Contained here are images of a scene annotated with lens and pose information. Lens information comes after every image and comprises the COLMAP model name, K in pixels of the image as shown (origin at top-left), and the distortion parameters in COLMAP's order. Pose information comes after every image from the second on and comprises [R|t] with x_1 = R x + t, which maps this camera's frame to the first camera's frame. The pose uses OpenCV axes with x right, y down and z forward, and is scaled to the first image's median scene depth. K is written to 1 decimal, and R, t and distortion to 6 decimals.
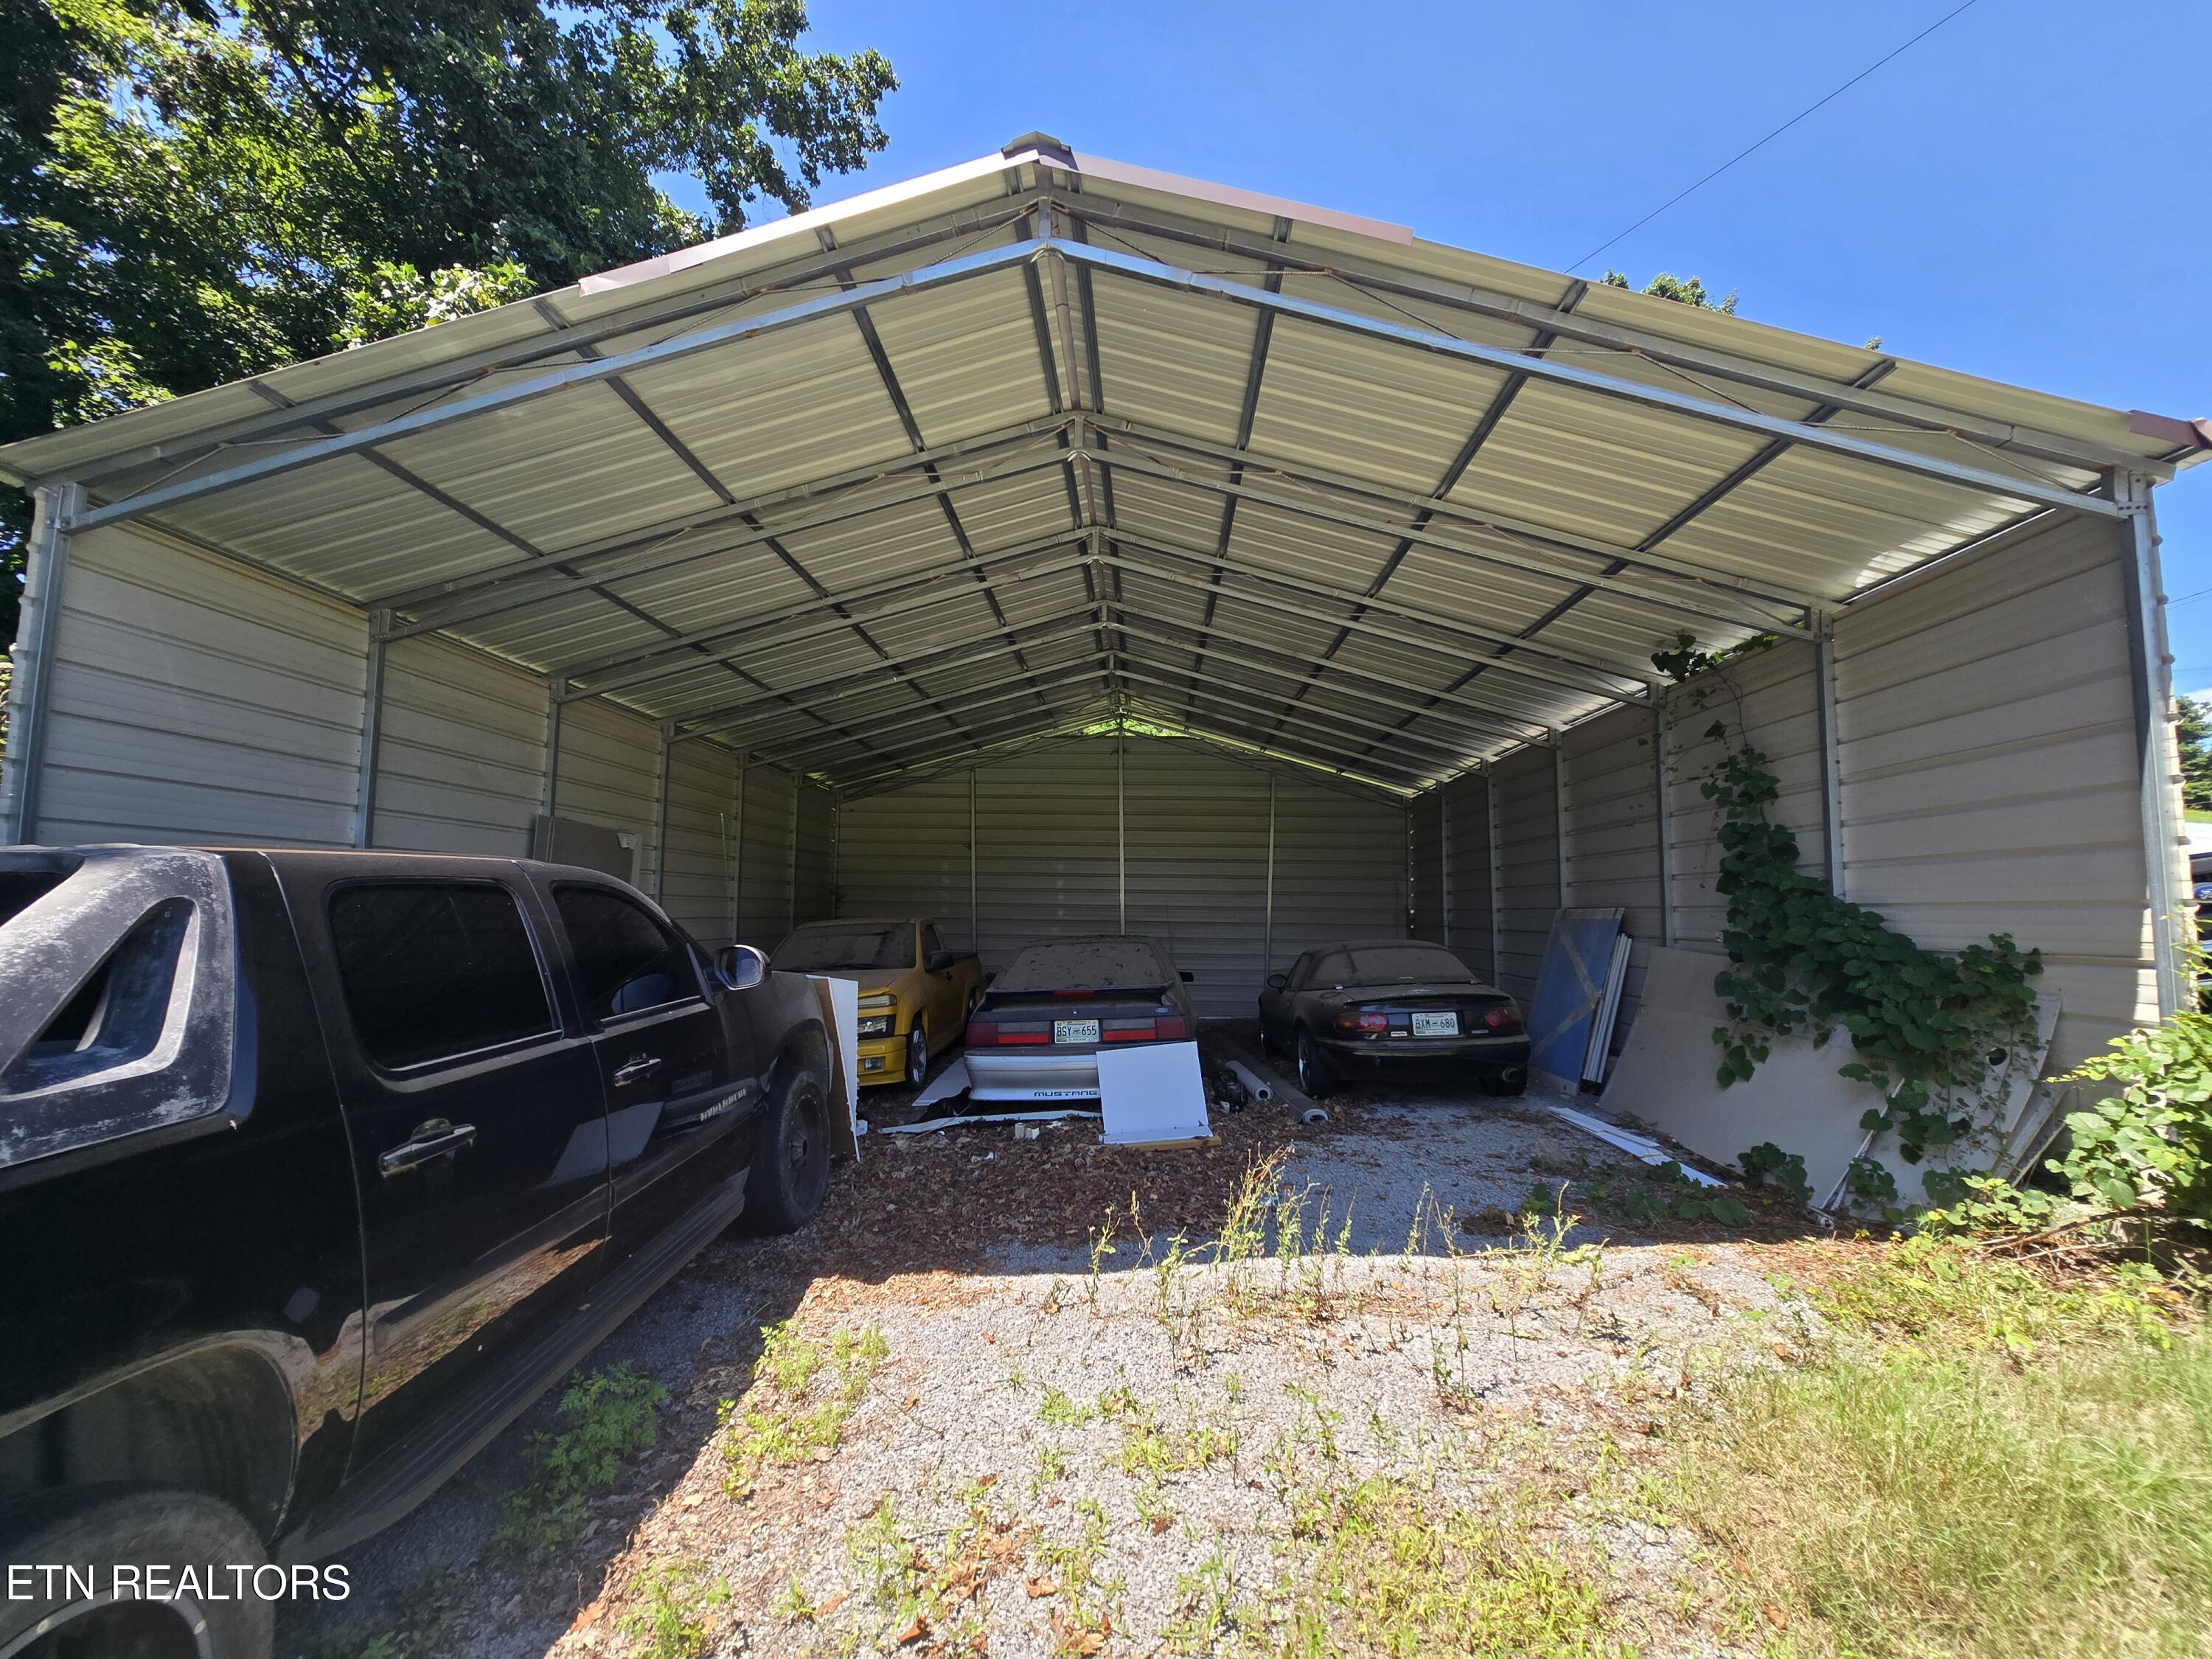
lens RADIAL K [[905.7, 0, 1113.0], [0, 905.7, 832.5], [0, 0, 1]] dist [-0.002377, 0.000575]
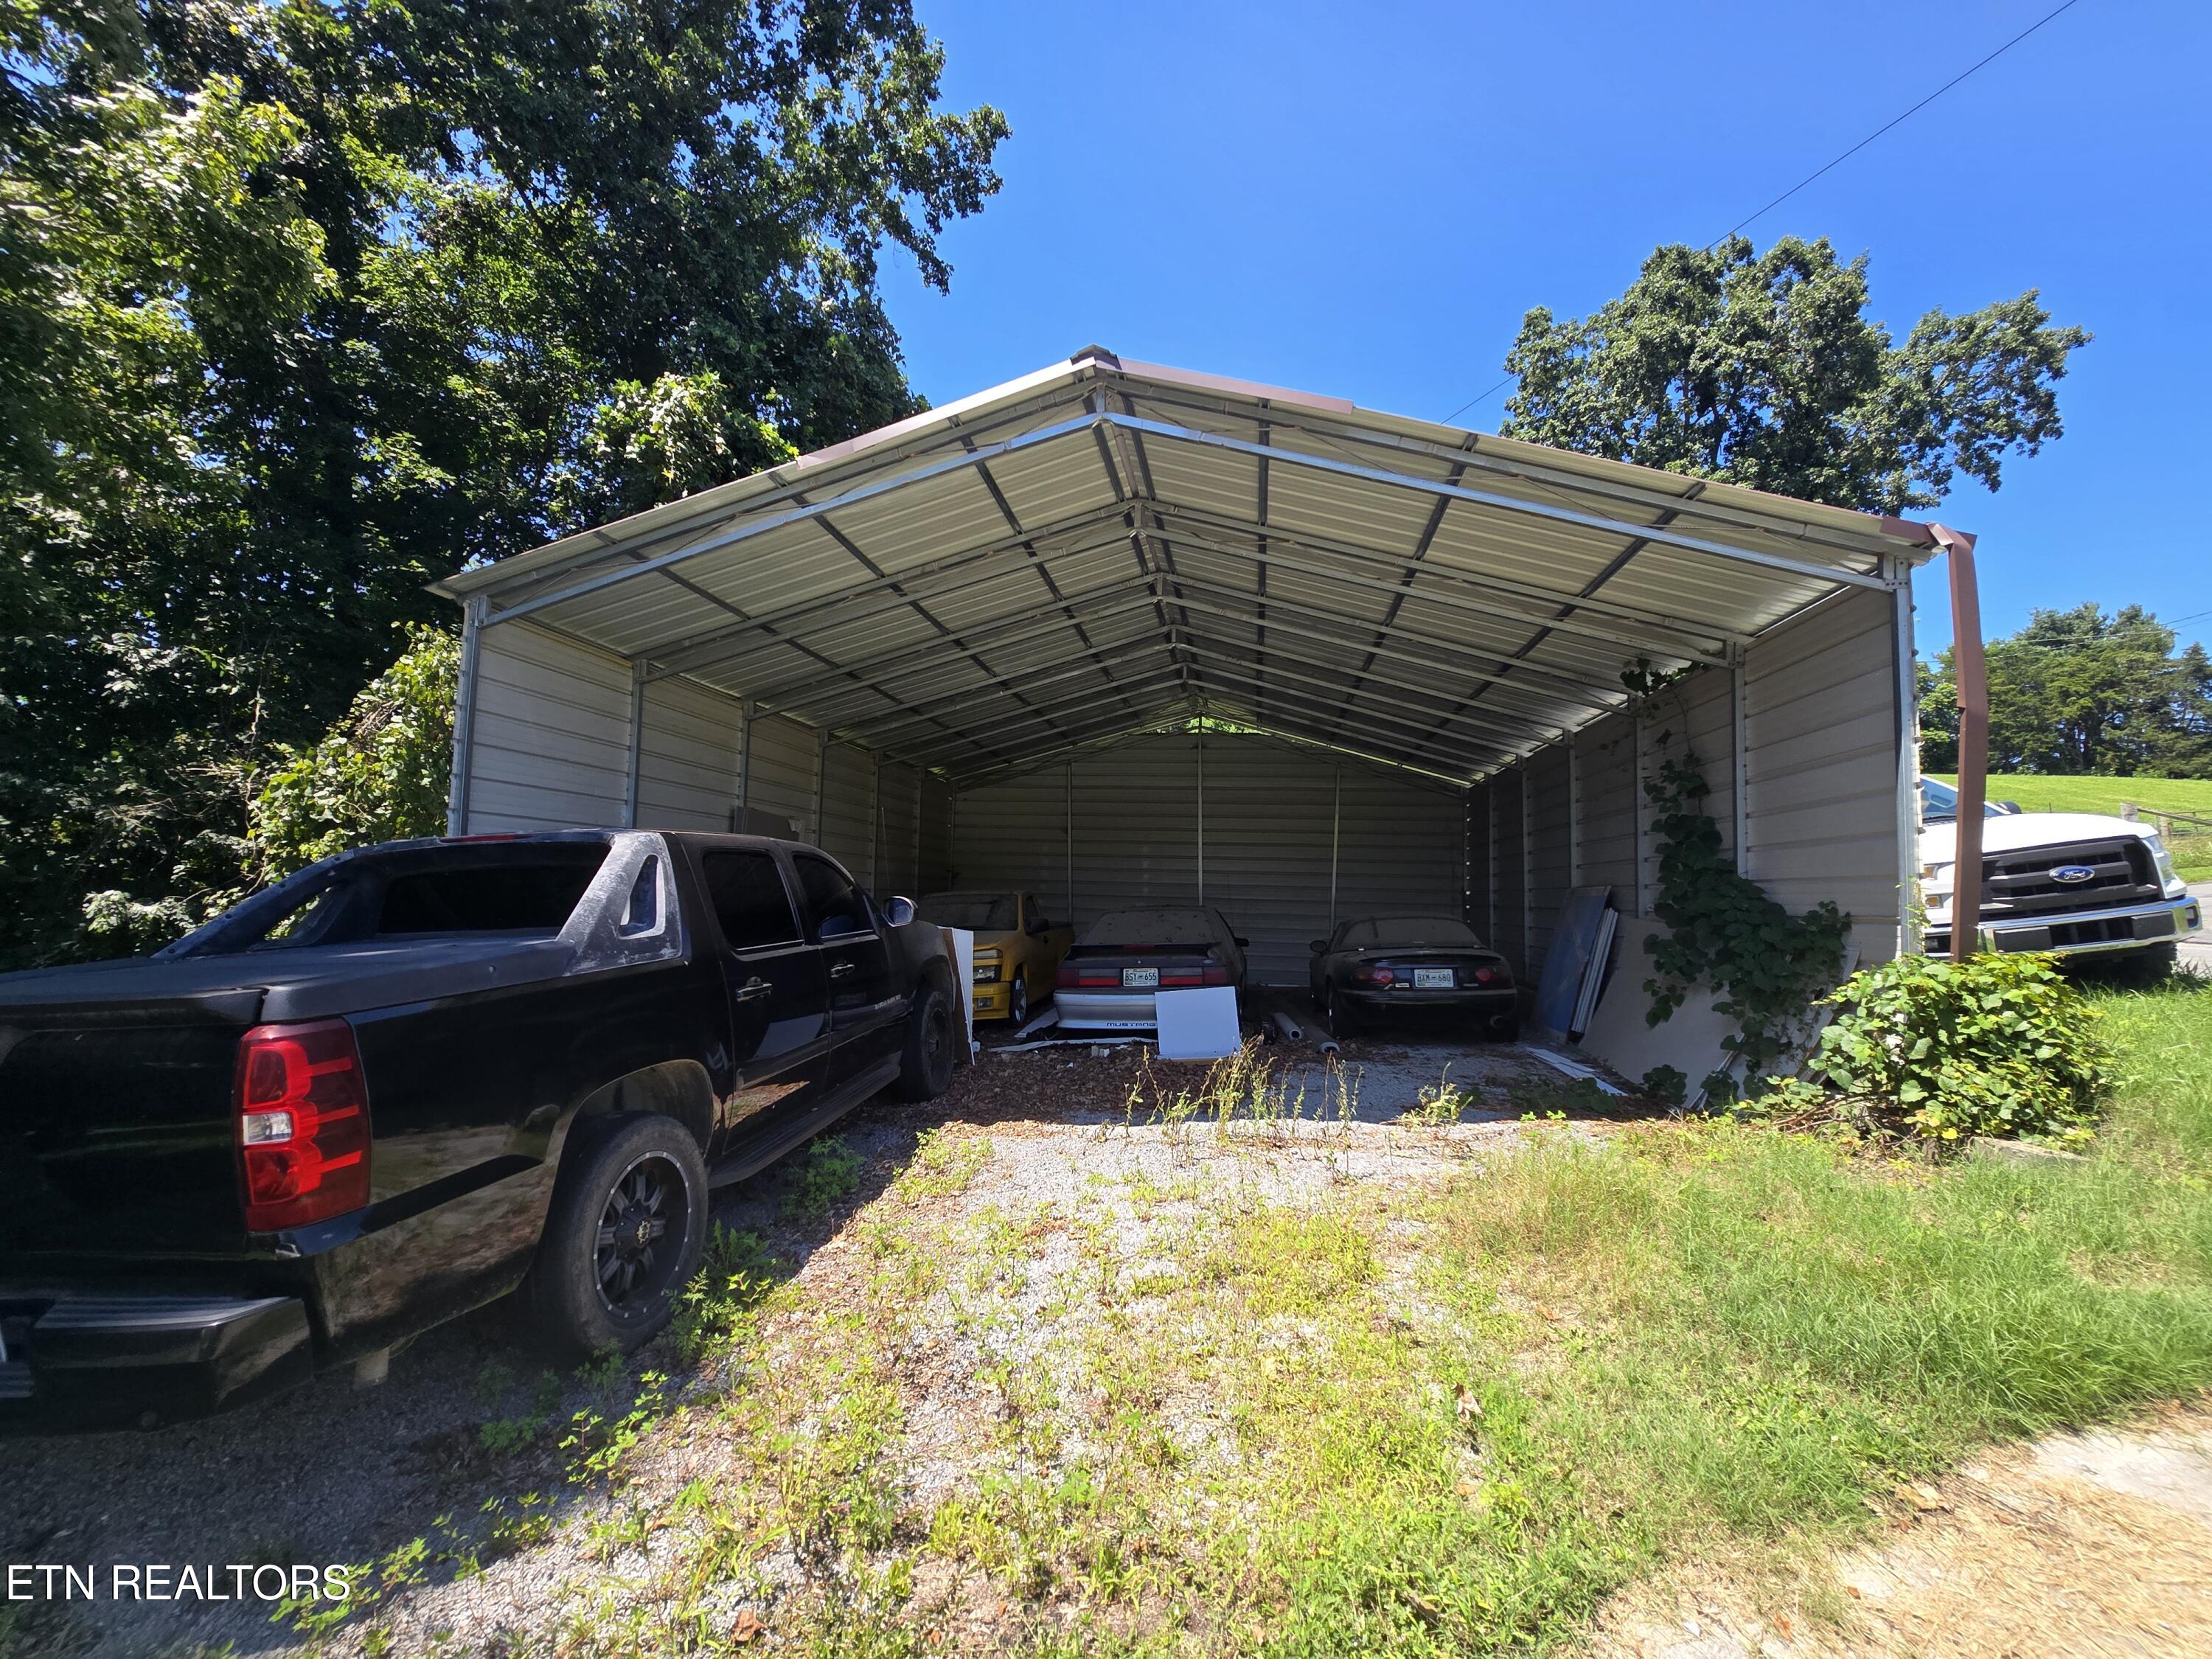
lens RADIAL K [[905.7, 0, 1113.0], [0, 905.7, 832.5], [0, 0, 1]] dist [-0.002377, 0.000575]
pose [[0.993228, 0.004155, -0.116107, 0.078222], [-0.002262, 0.999862, 0.016428, -0.004653], [0.116159, -0.016054, 0.993101, -0.304039]]
